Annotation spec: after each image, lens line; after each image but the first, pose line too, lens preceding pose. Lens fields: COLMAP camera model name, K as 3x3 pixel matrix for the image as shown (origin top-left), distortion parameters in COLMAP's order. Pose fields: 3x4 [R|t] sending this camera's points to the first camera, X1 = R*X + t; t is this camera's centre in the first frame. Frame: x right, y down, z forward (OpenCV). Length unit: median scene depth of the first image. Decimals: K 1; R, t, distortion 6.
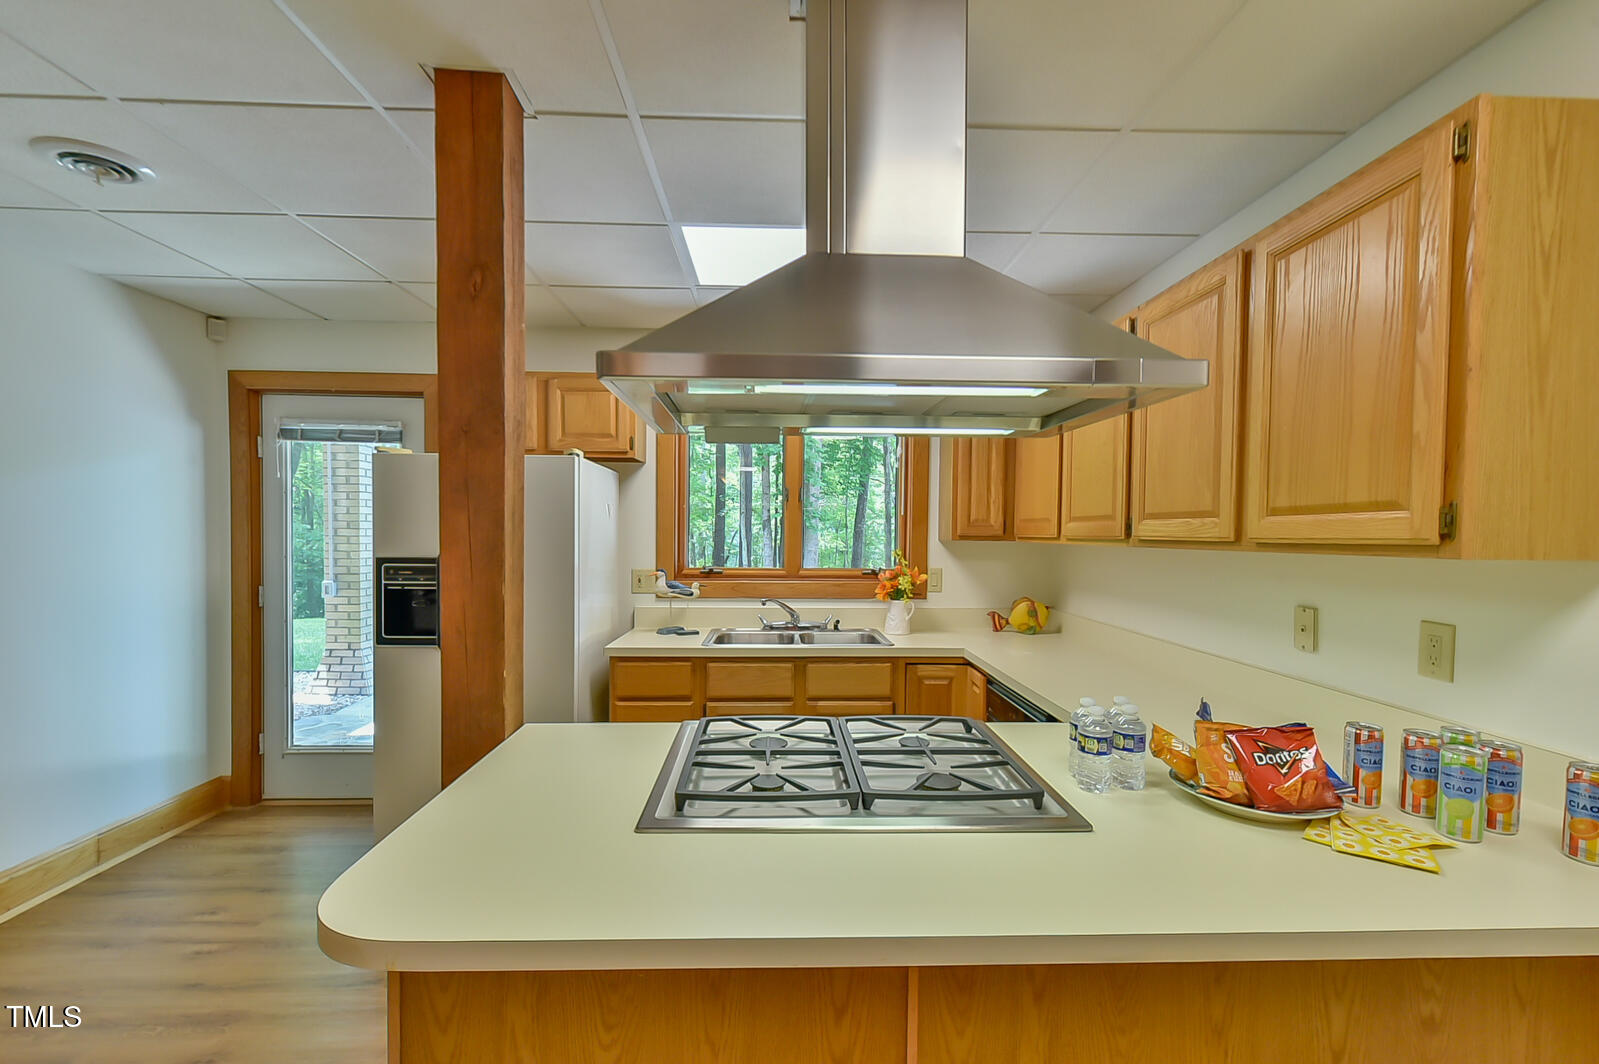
lens RADIAL K [[702.1, 0, 798.8], [0, 702.1, 551.8], [0, 0, 1]] dist [0.005296, 0.000175]
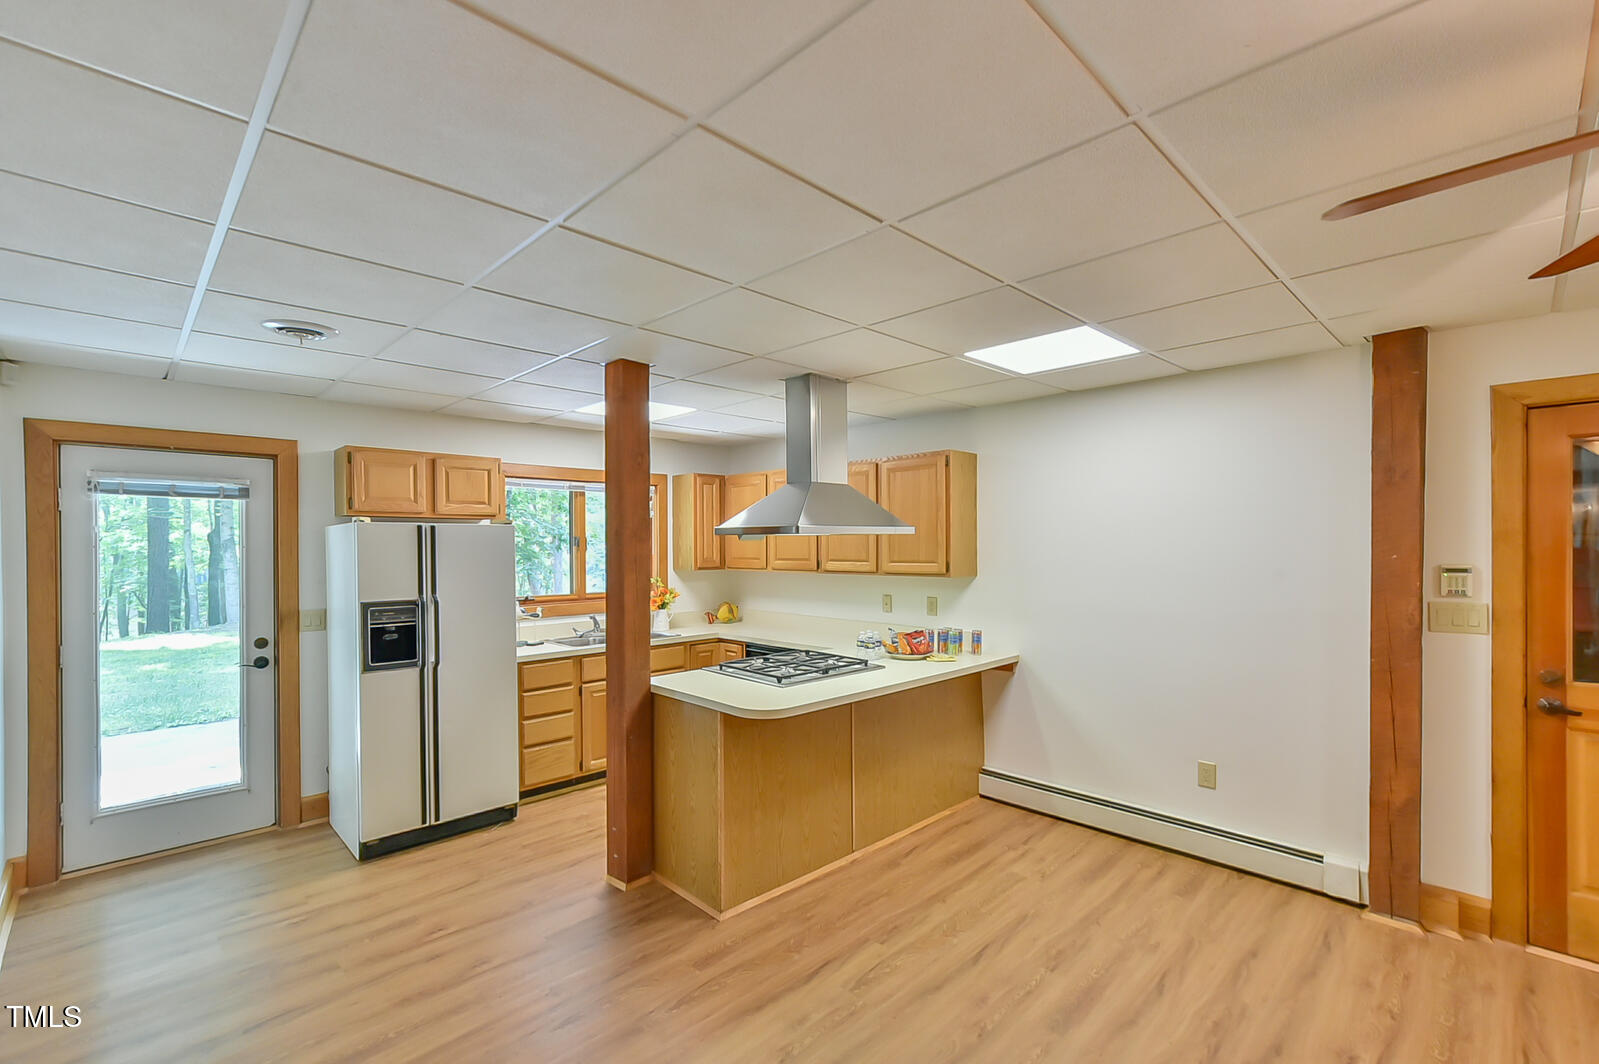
lens RADIAL K [[702.1, 0, 798.8], [0, 702.1, 551.8], [0, 0, 1]] dist [0.005296, 0.000175]
pose [[0.742009, -0.020343, 0.670081, -1.042443], [0.031759, 0.999484, -0.004824, -0.065726], [-0.669637, 0.024860, 0.742272, -0.583407]]
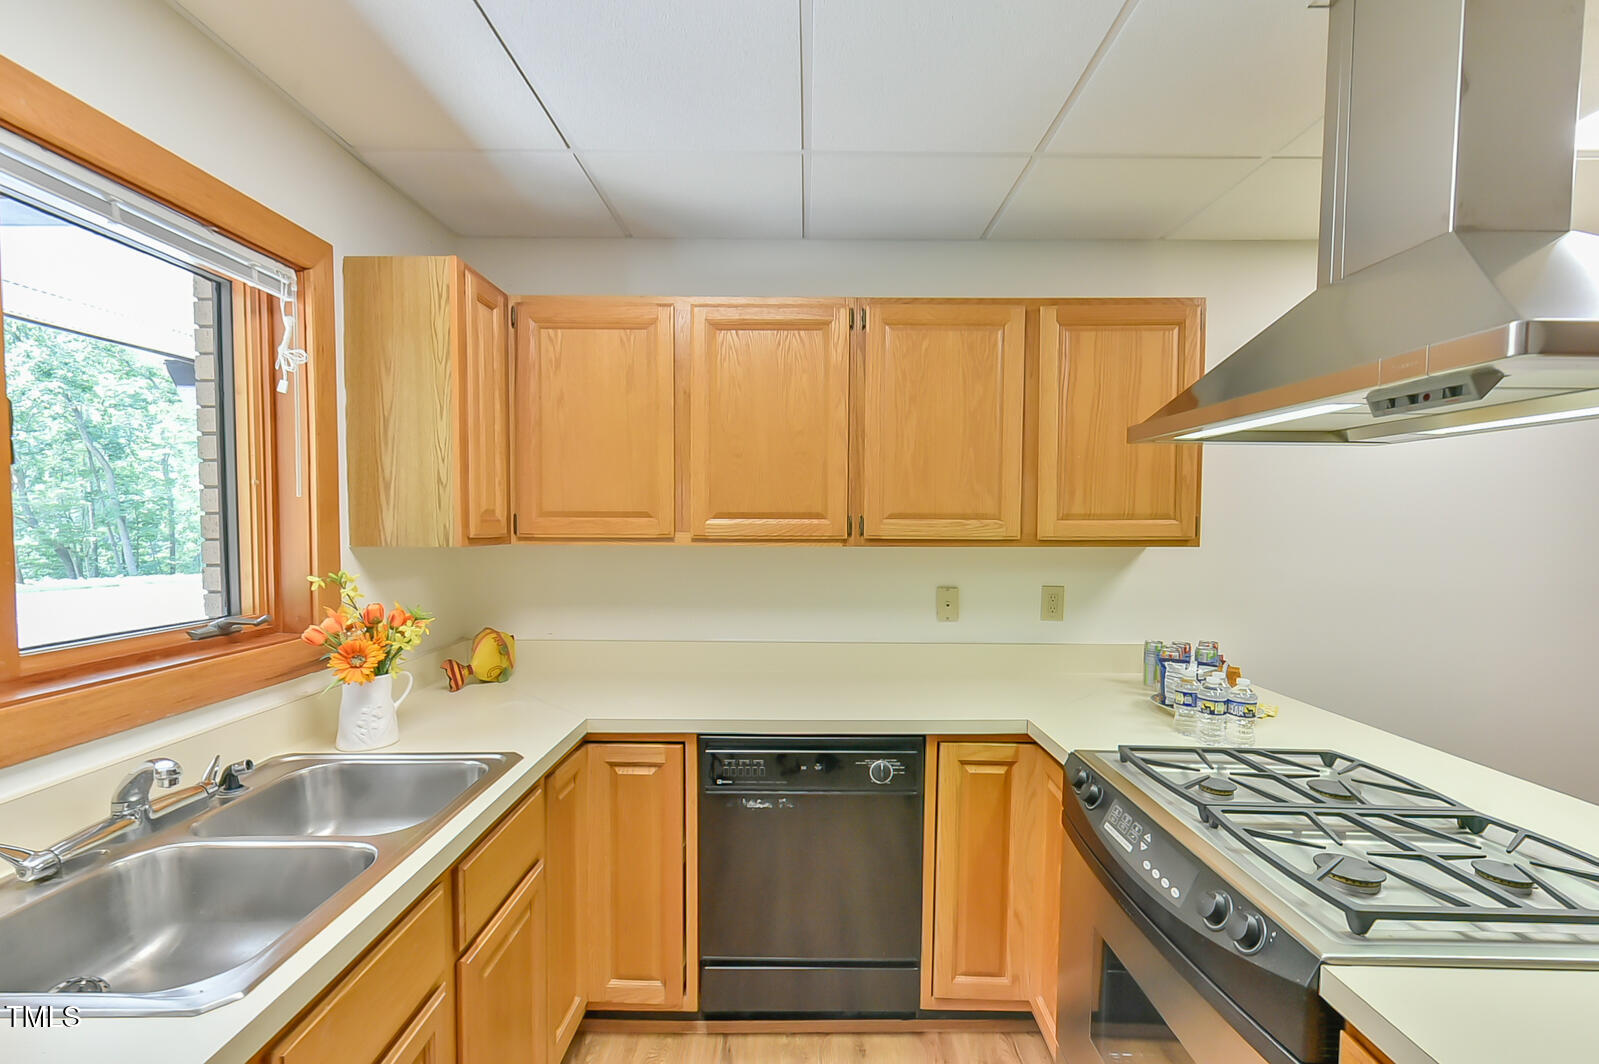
lens RADIAL K [[702.1, 0, 798.8], [0, 702.1, 551.8], [0, 0, 1]] dist [0.005296, 0.000175]
pose [[0.042603, -0.050822, 0.997799, -0.495253], [0.025230, 0.998442, 0.049777, -0.049787], [-0.998773, 0.023054, 0.043819, 1.033449]]
